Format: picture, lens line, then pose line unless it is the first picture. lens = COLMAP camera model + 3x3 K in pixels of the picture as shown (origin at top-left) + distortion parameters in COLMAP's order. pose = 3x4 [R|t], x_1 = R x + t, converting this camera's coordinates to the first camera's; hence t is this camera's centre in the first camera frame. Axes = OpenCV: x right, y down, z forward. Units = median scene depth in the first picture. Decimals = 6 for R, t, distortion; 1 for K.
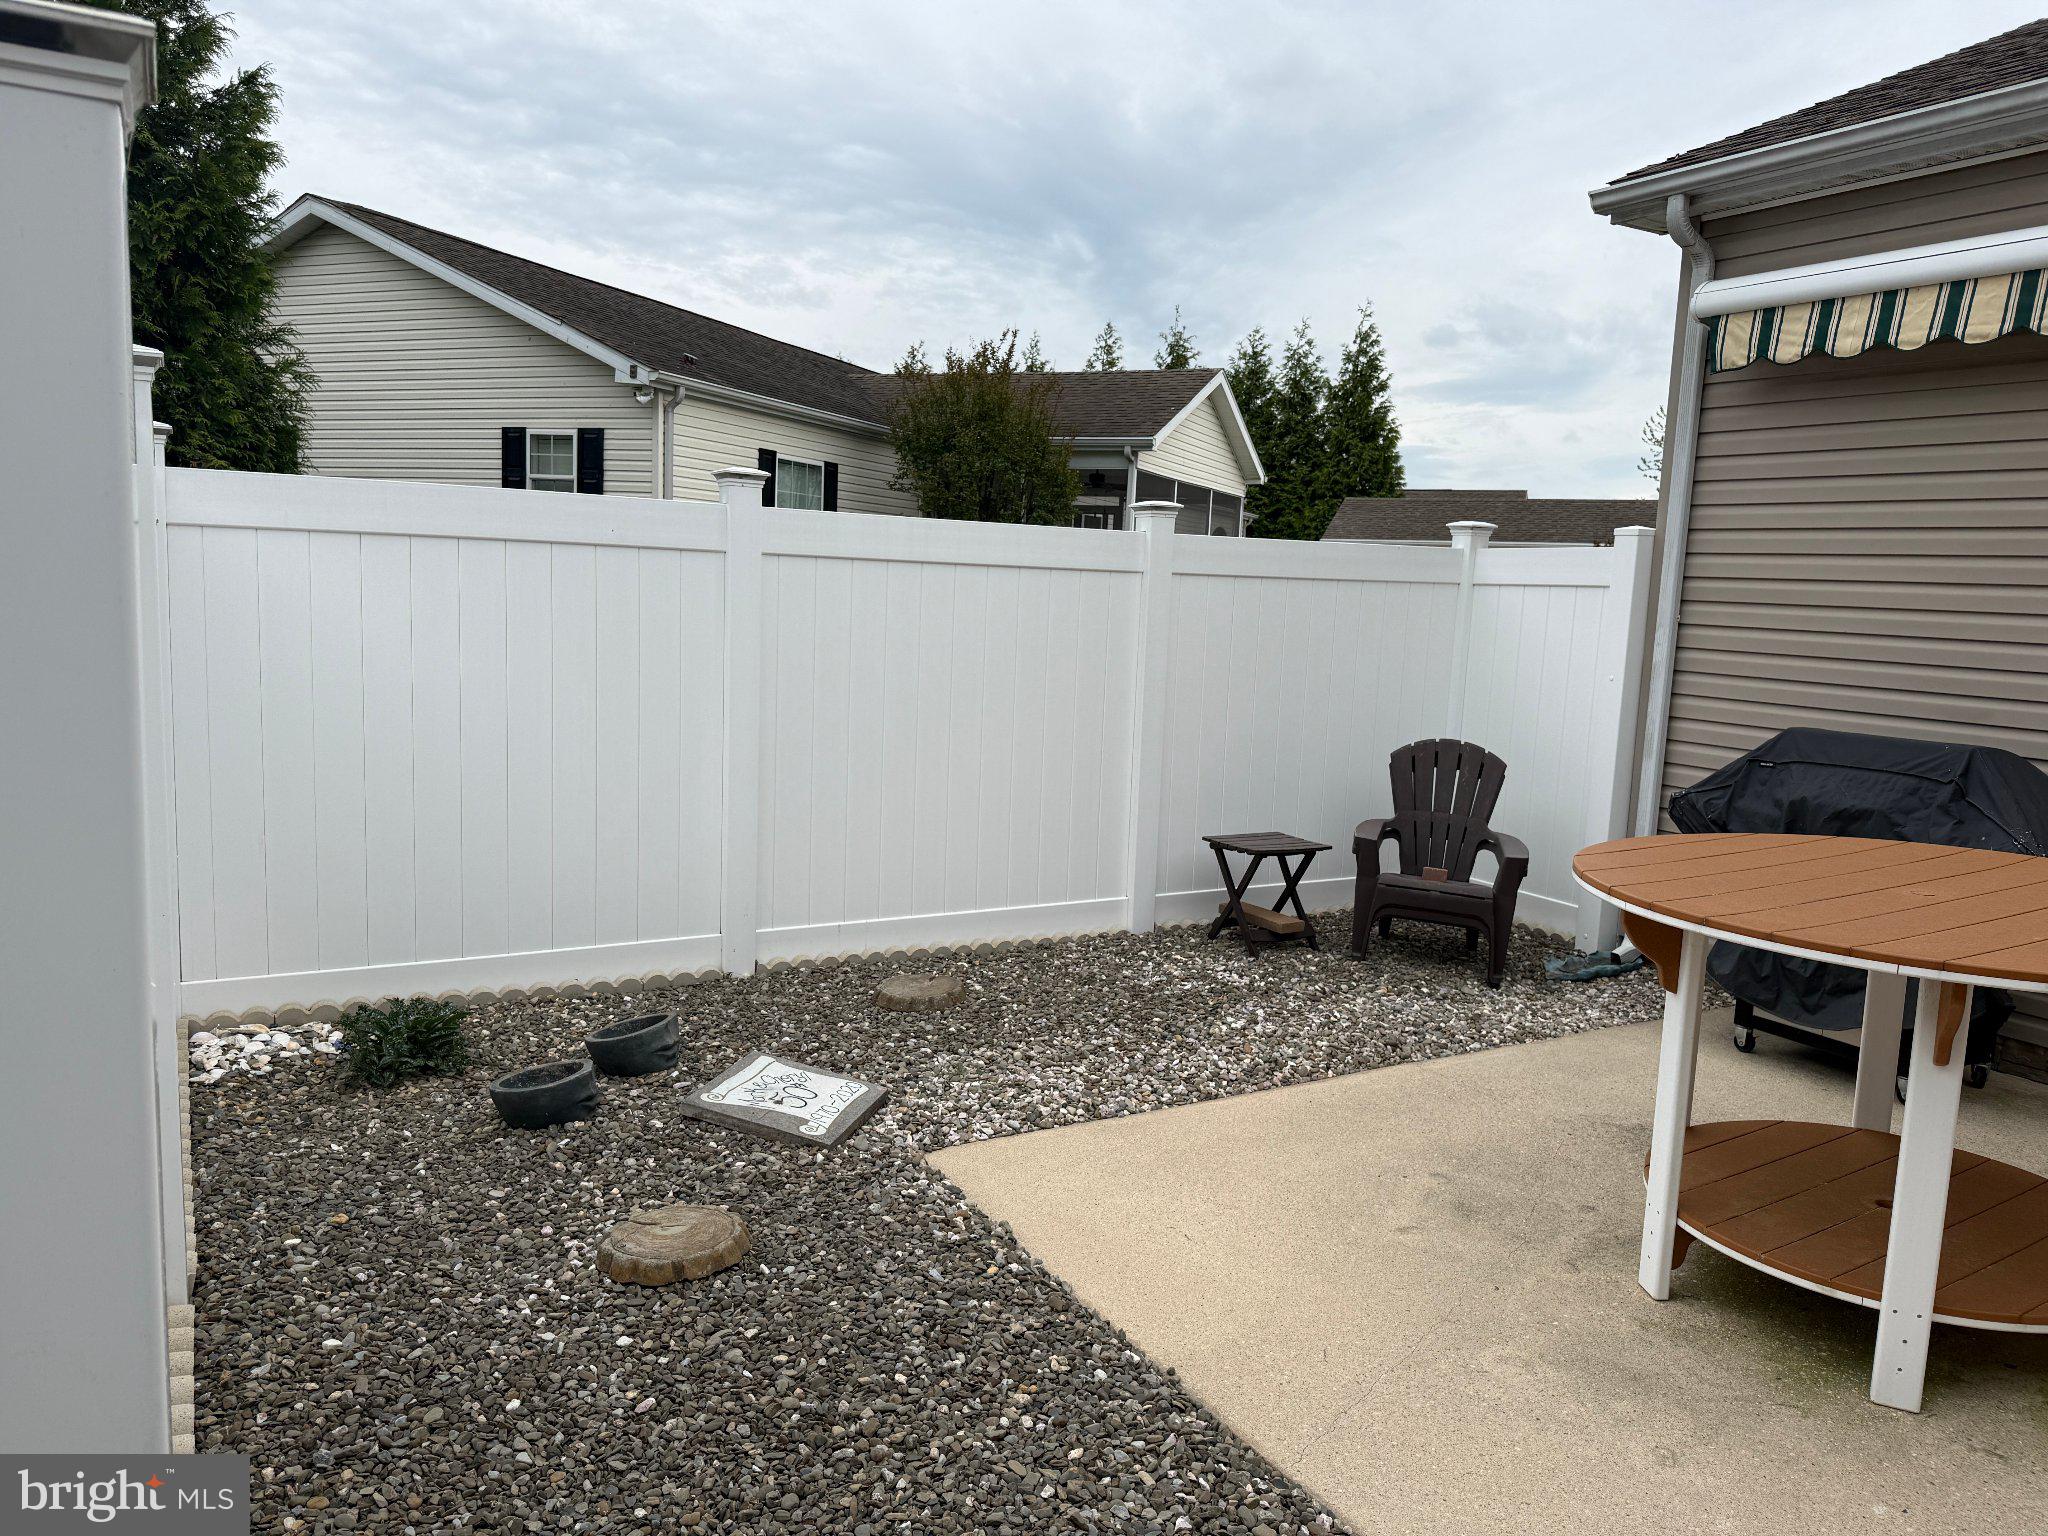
lens RADIAL K [[1419.6, 0, 1024.0], [0, 1419.6, 768.0], [0, 0, 1]] dist [0.001274, -0.000064]
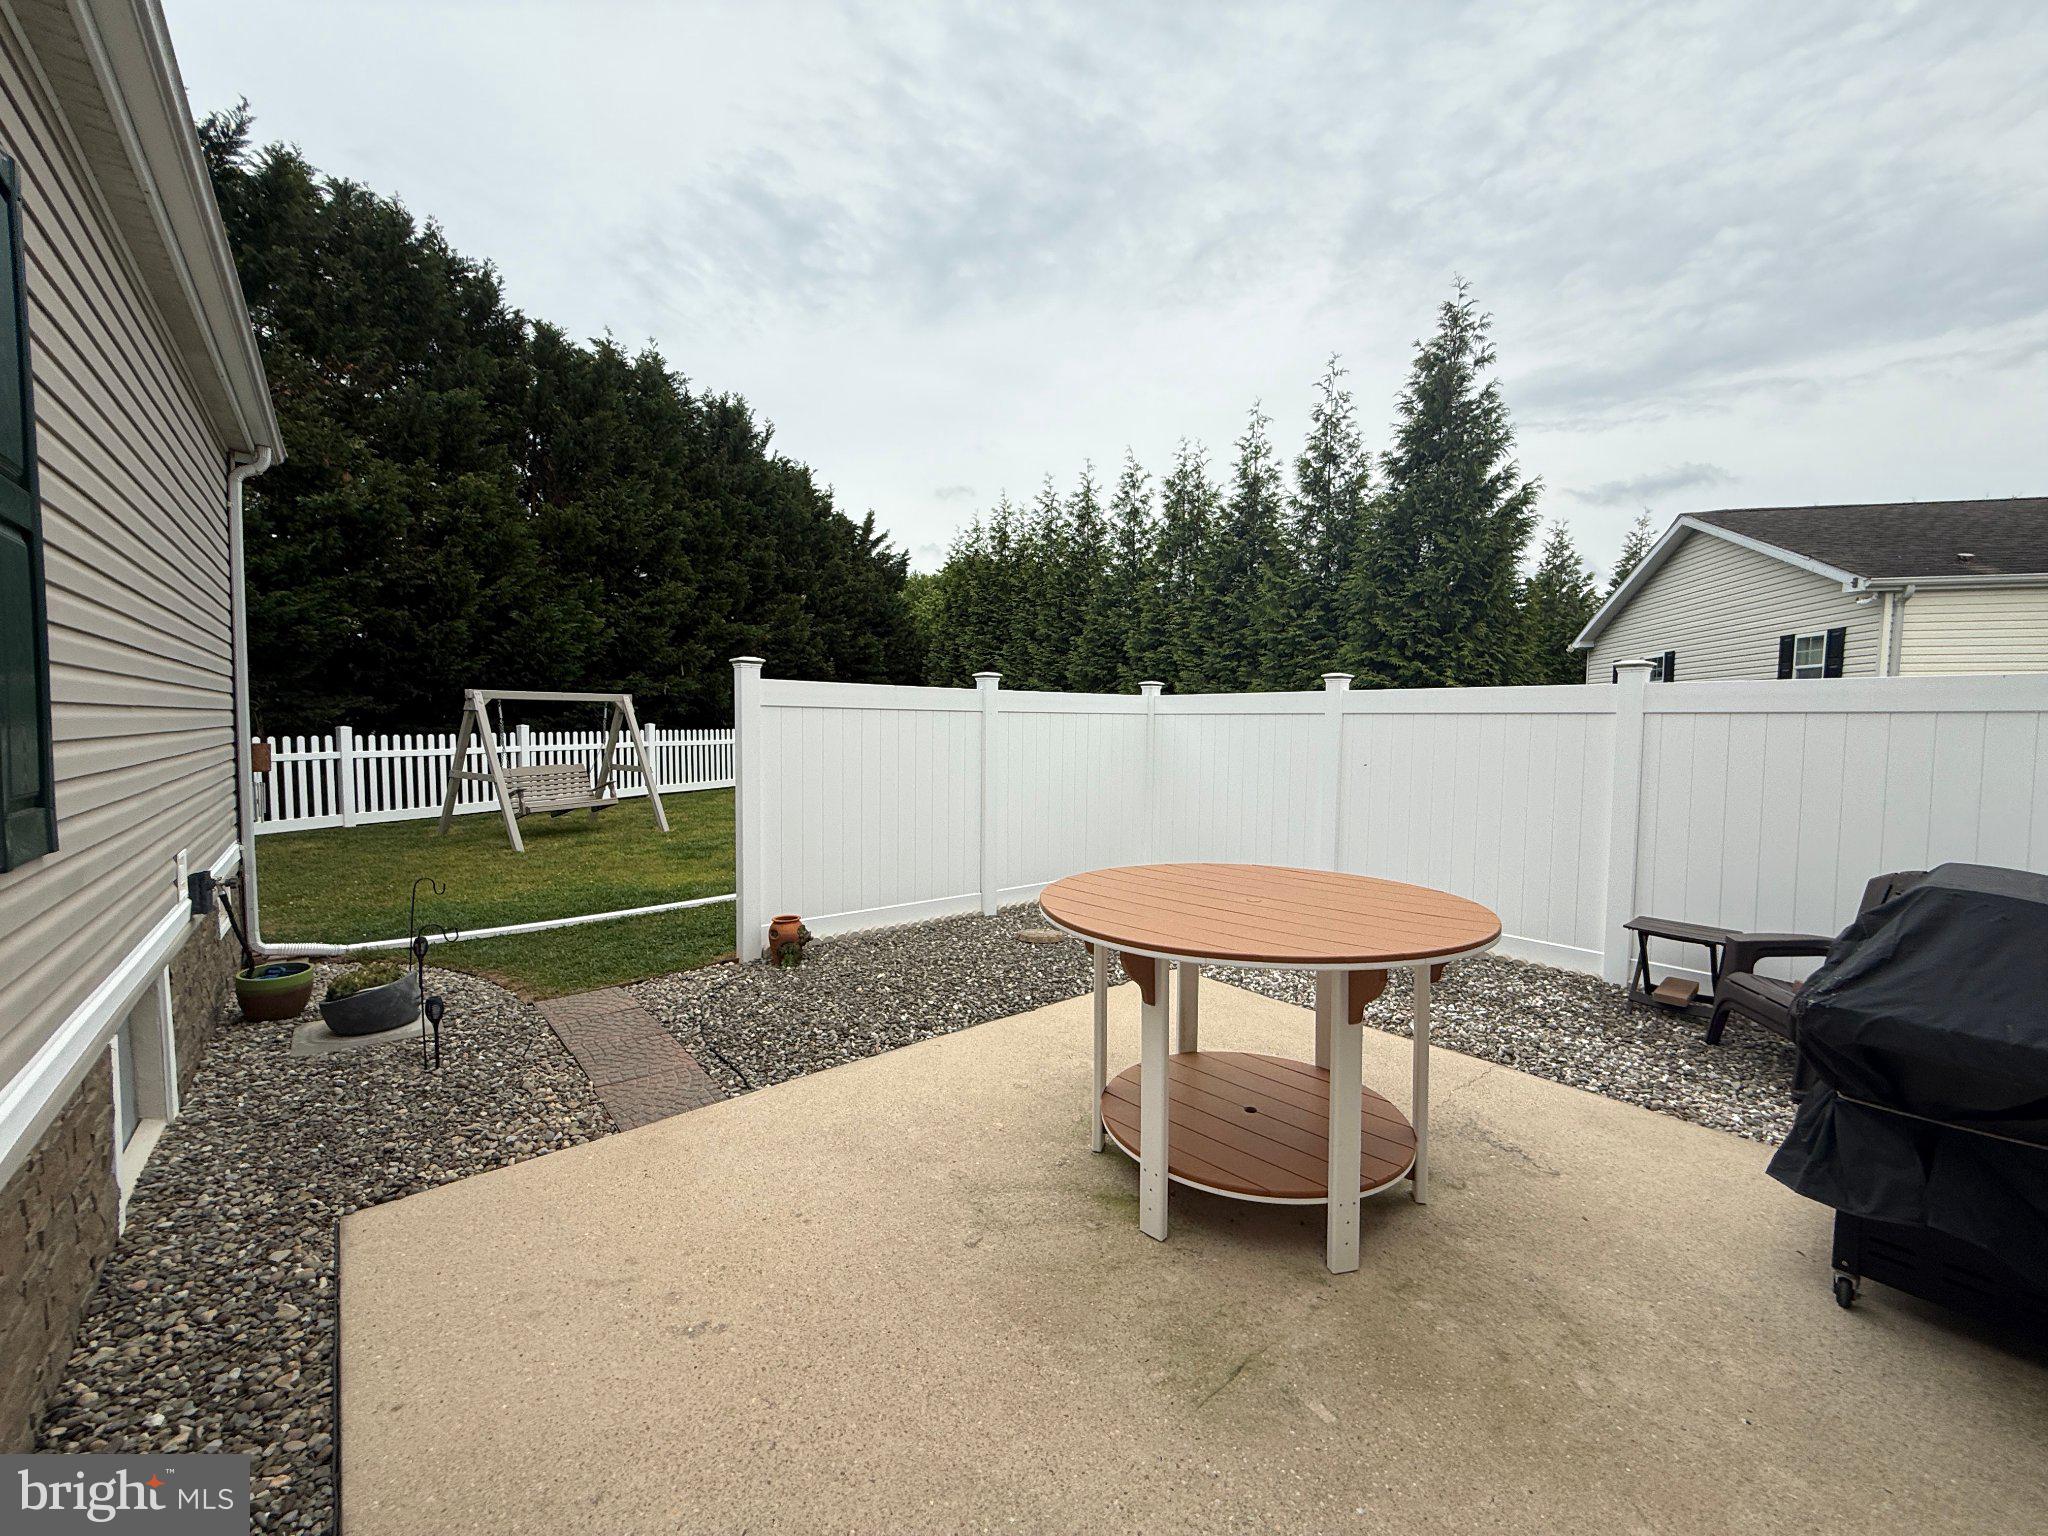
lens RADIAL K [[813.5, 0, 1017.9], [0, 813.5, 764.9], [0, 0, 1]] dist [-0.001605, -0.000424]
pose [[0.162571, 0.005143, -0.986683, 0.340188], [-0.126751, 0.991810, -0.015715, -0.001484], [0.978522, 0.127618, 0.161892, 0.140010]]
